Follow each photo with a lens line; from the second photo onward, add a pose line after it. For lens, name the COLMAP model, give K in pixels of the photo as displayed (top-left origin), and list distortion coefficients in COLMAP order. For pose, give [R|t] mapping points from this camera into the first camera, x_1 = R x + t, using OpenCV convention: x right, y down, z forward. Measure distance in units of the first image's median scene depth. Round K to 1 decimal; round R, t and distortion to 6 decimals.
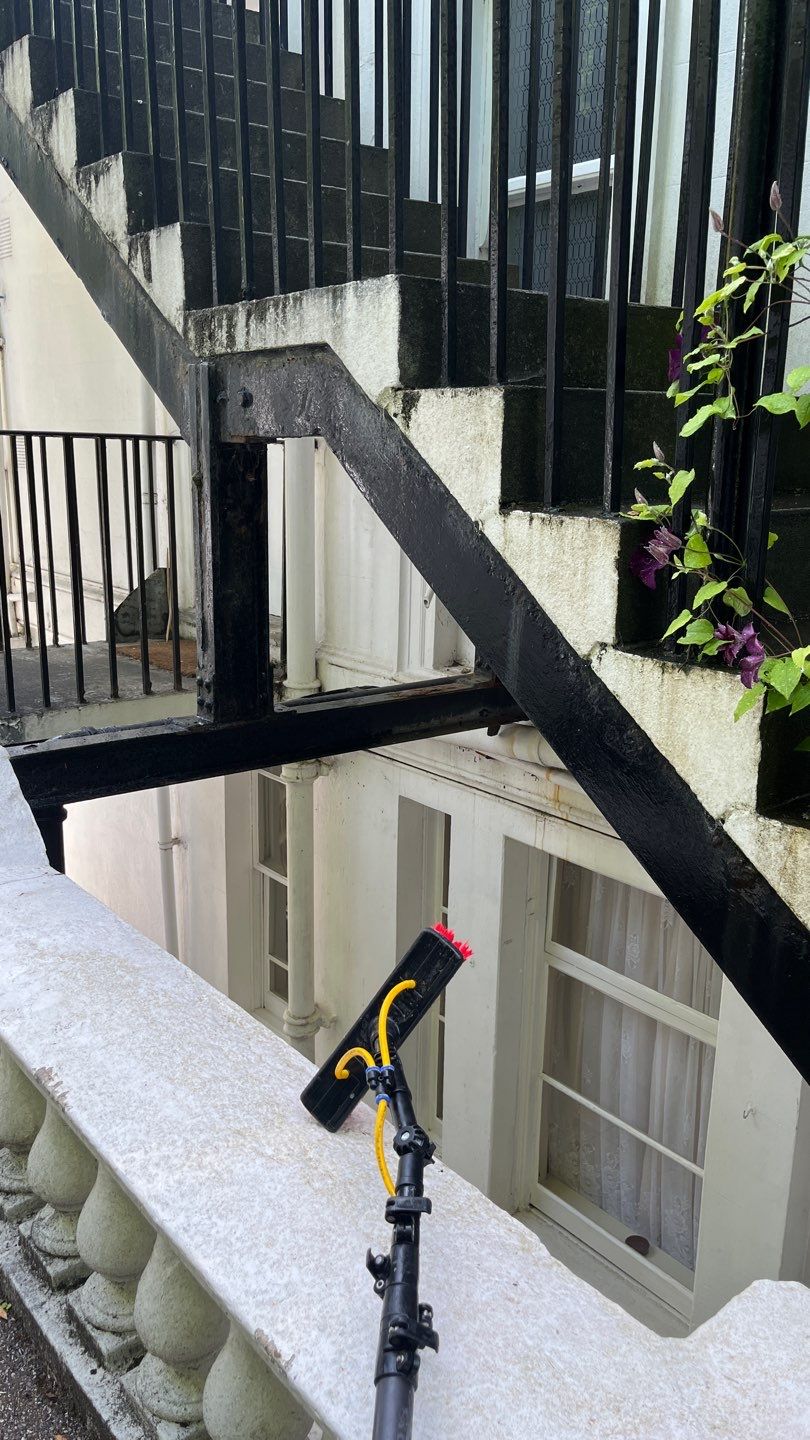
lens RADIAL K [[1092.8, 0, 402.5], [0, 1092.8, 722.7], [0, 0, 1]] dist [0.054119, -0.071681]
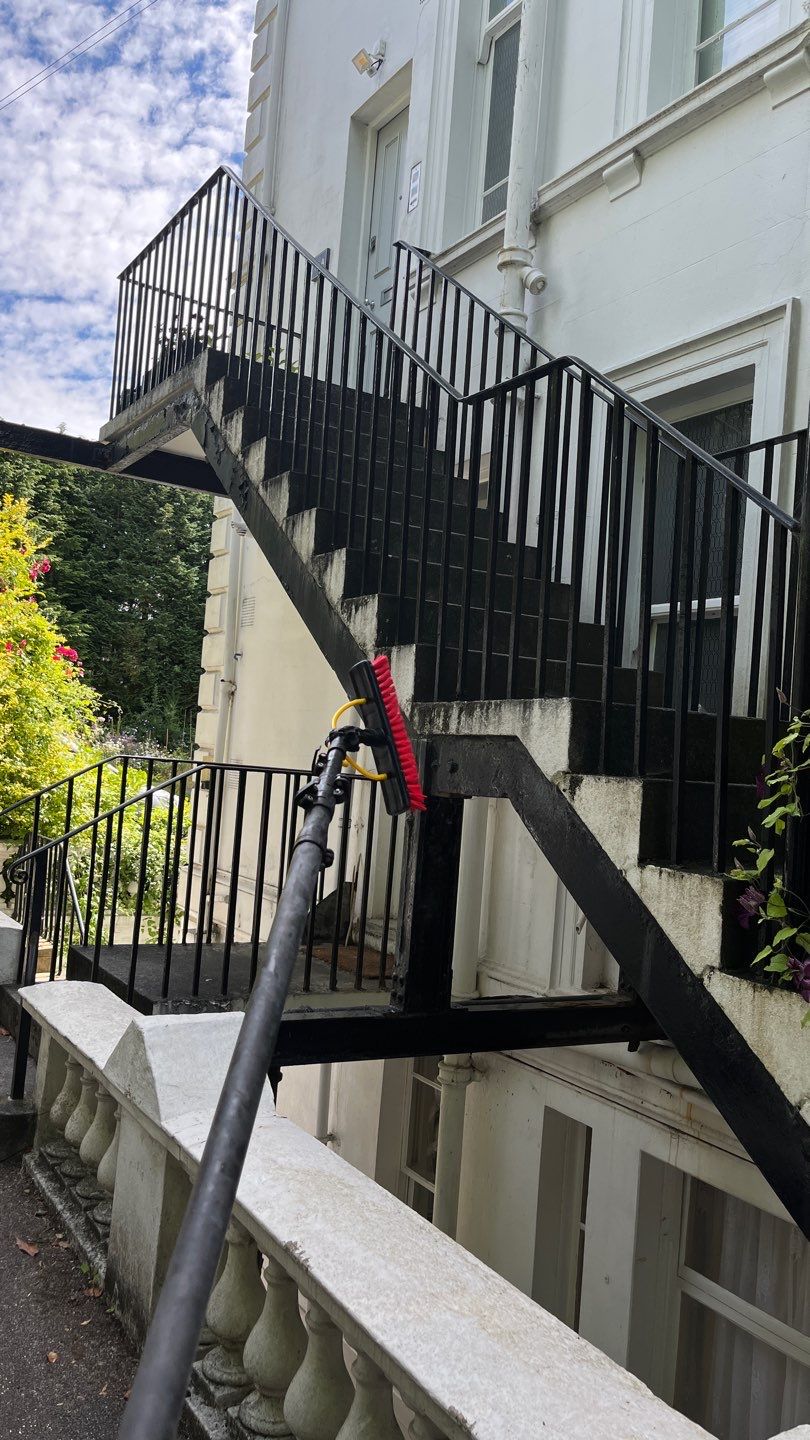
lens RADIAL K [[1092.8, 0, 402.5], [0, 1092.8, 722.7], [0, 0, 1]] dist [0.054119, -0.071681]
pose [[0.988565, 0.052465, -0.141371, -0.015824], [-0.091054, 0.954994, -0.282303, 0.044793], [0.120198, 0.291947, 0.948852, -0.332980]]
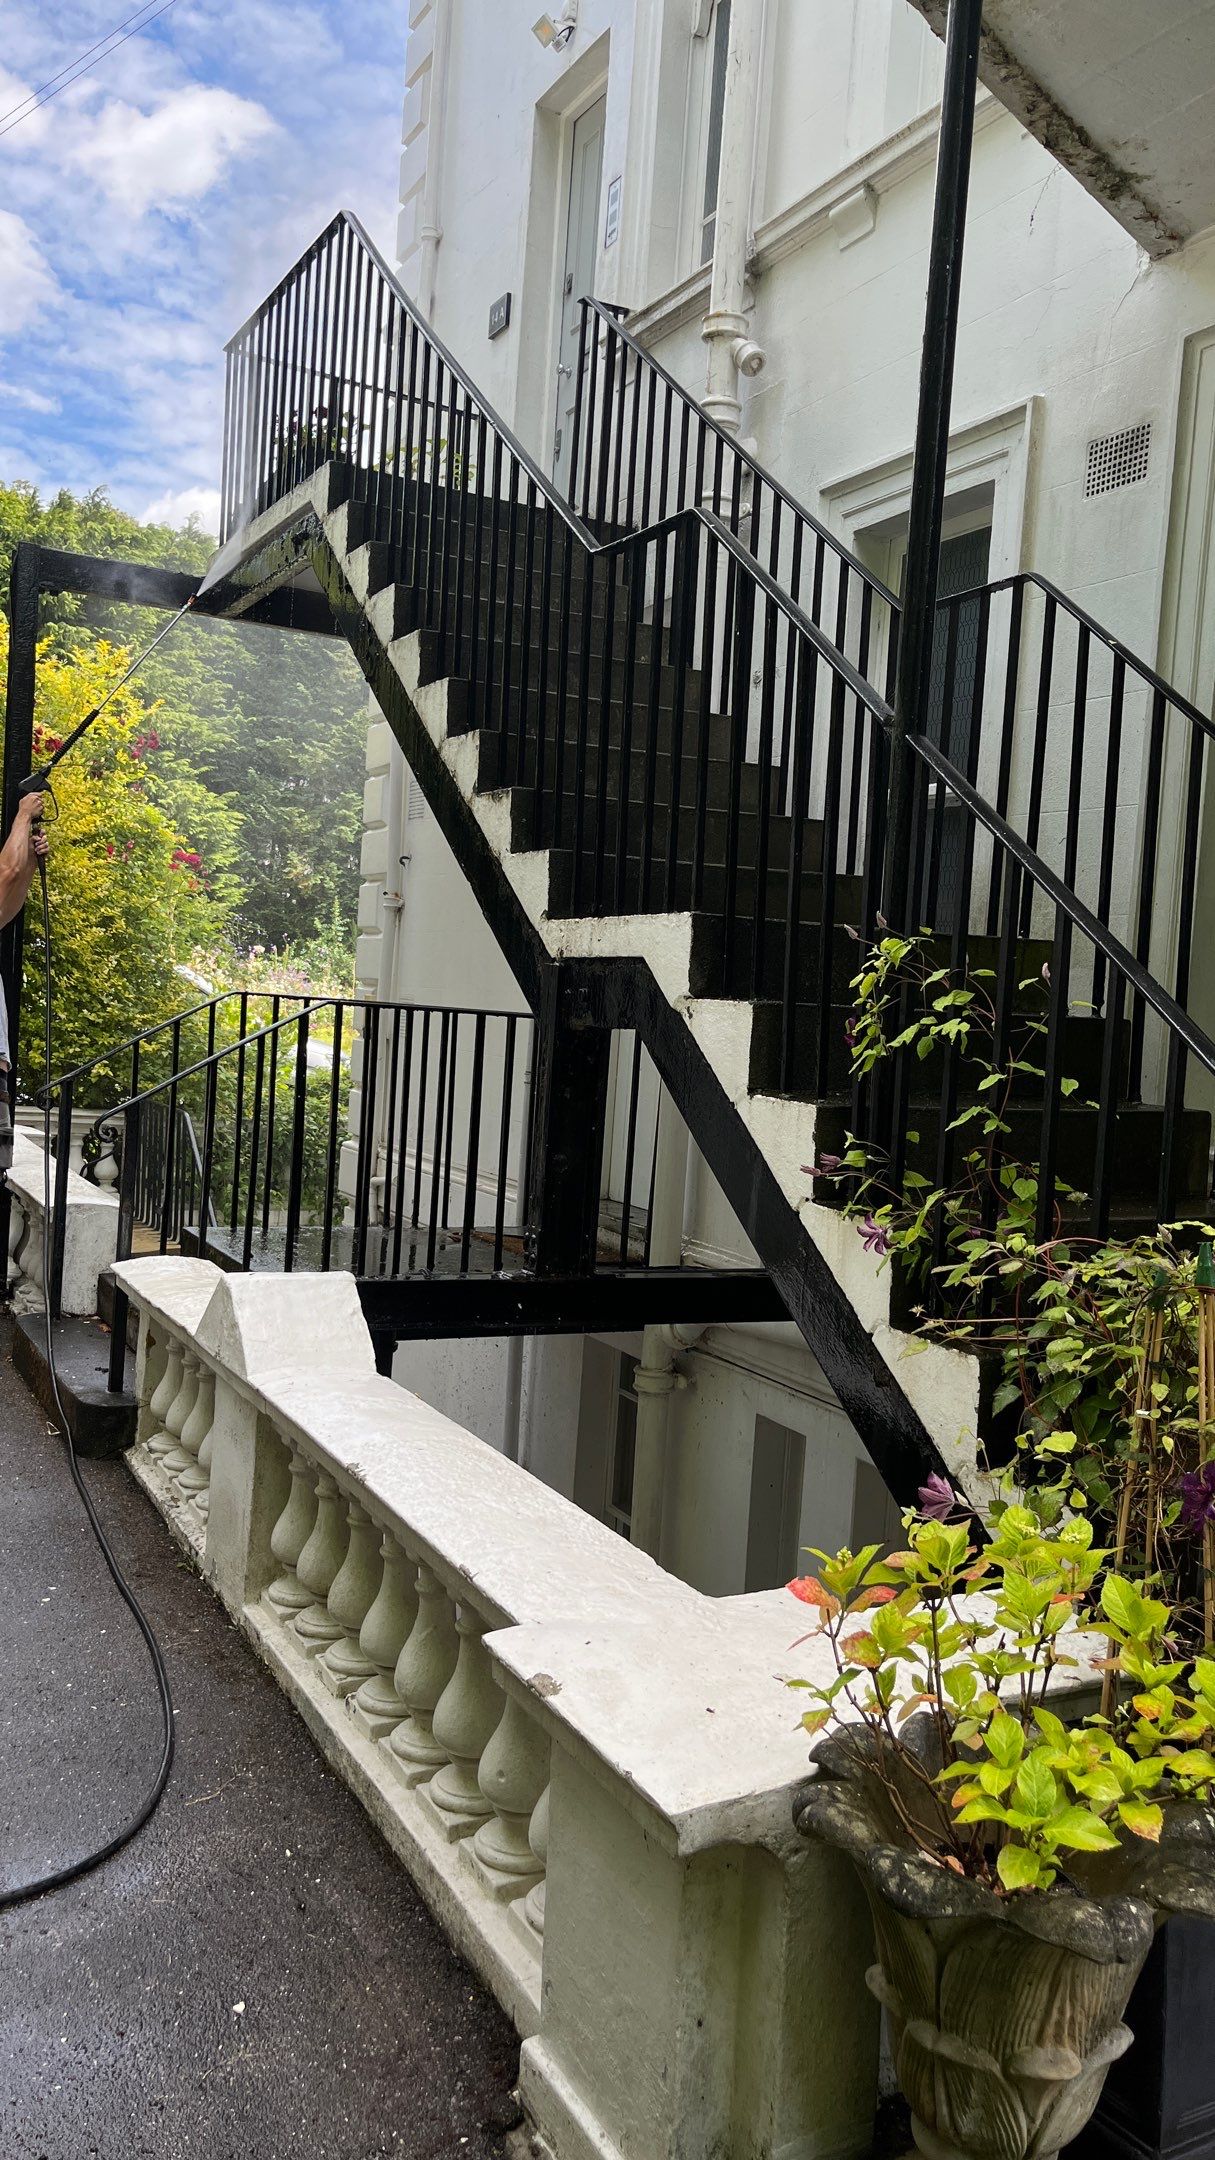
lens RADIAL K [[1647.7, 0, 620.2], [0, 1647.7, 1088.4], [0, 0, 1]] dist [0.056513, -0.080074]
pose [[0.978545, 0.055216, -0.198495, 0.264700], [-0.094727, 0.976127, -0.195454, 0.152001], [0.182964, 0.210064, 0.960415, -0.702939]]
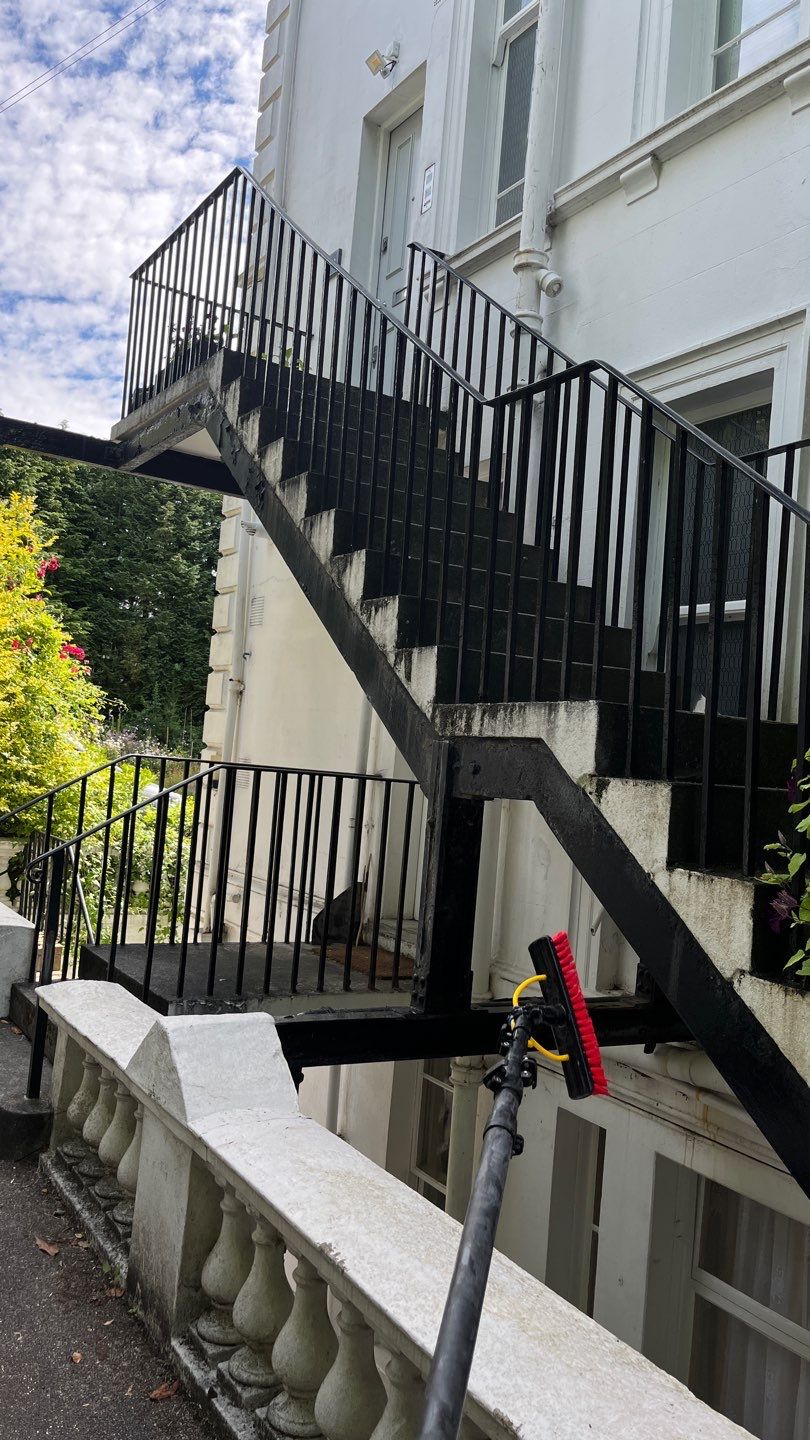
lens RADIAL K [[1093.5, 0, 405.0], [0, 1093.5, 720.0], [0, 0, 1]] dist [0.050617, -0.065448]
pose [[0.988874, 0.057466, -0.137206, -0.048204], [-0.094885, 0.954035, -0.284278, 0.045561], [0.114563, 0.294134, 0.948873, -0.340799]]
